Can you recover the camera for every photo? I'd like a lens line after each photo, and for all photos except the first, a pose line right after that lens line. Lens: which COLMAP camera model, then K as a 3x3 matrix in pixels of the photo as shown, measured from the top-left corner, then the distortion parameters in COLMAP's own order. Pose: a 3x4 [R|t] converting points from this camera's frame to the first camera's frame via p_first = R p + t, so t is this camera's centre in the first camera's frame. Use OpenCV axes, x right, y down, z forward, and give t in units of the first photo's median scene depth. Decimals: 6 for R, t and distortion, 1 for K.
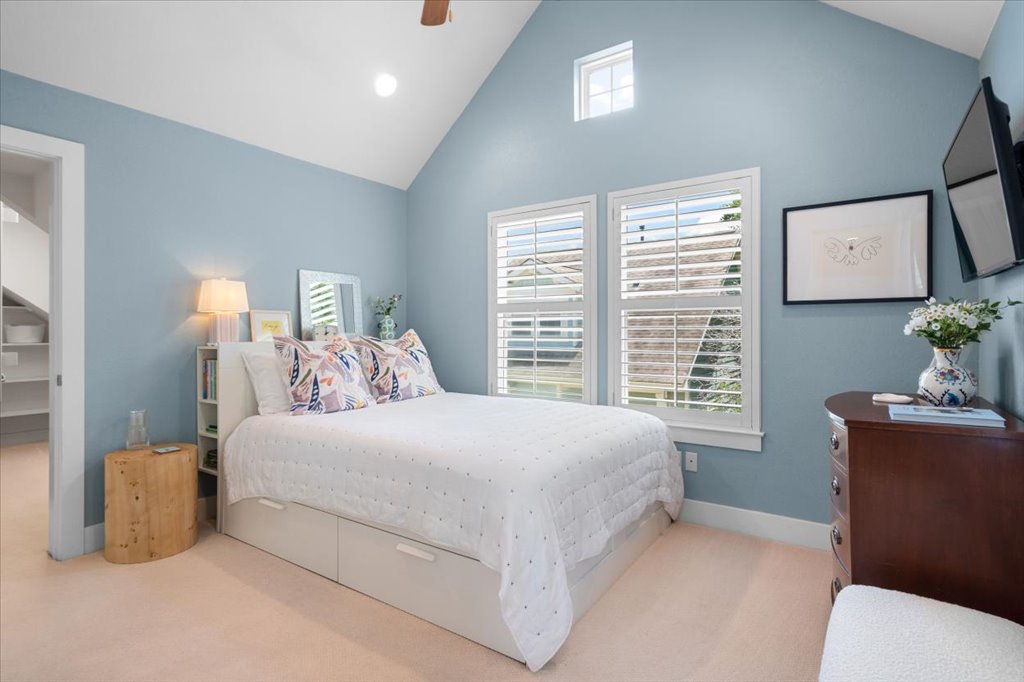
lens RADIAL K [[500.6, 0, 510.8], [0, 500.6, 338.1], [0, 0, 1]] dist [0.003354, 0.000758]
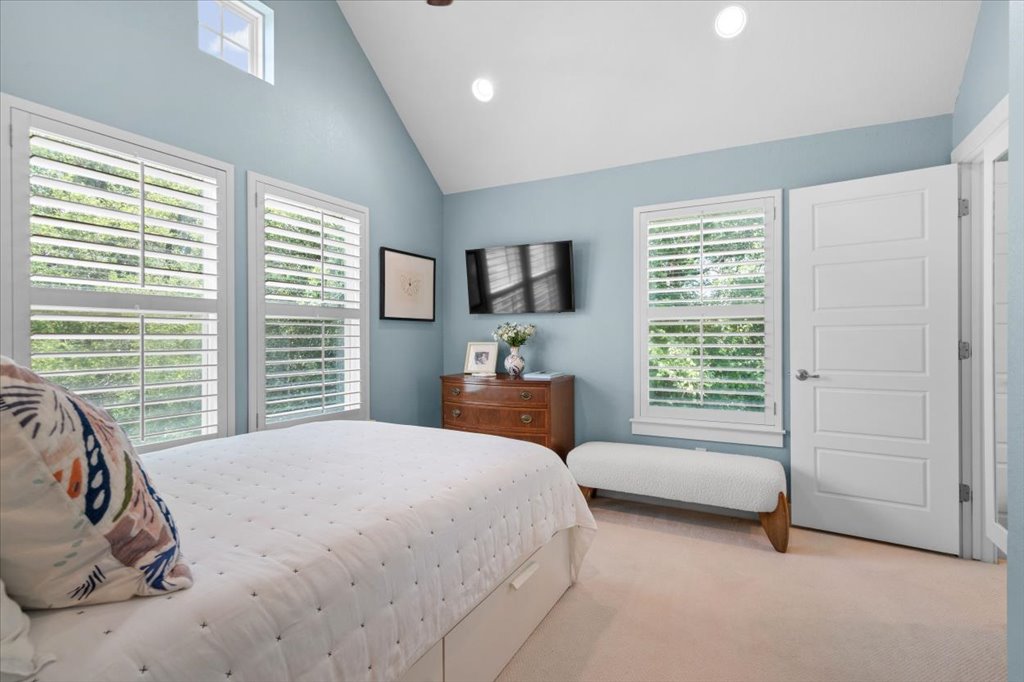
lens RADIAL K [[500.6, 0, 513.5], [0, 500.6, 336.7], [0, 0, 1]] dist [0.003354, 0.000758]
pose [[-0.120895, 0.003027, 0.992661, -0.770351], [0.019455, 0.999811, -0.000680, -0.012284], [-0.992475, 0.019230, -0.120931, 0.776154]]
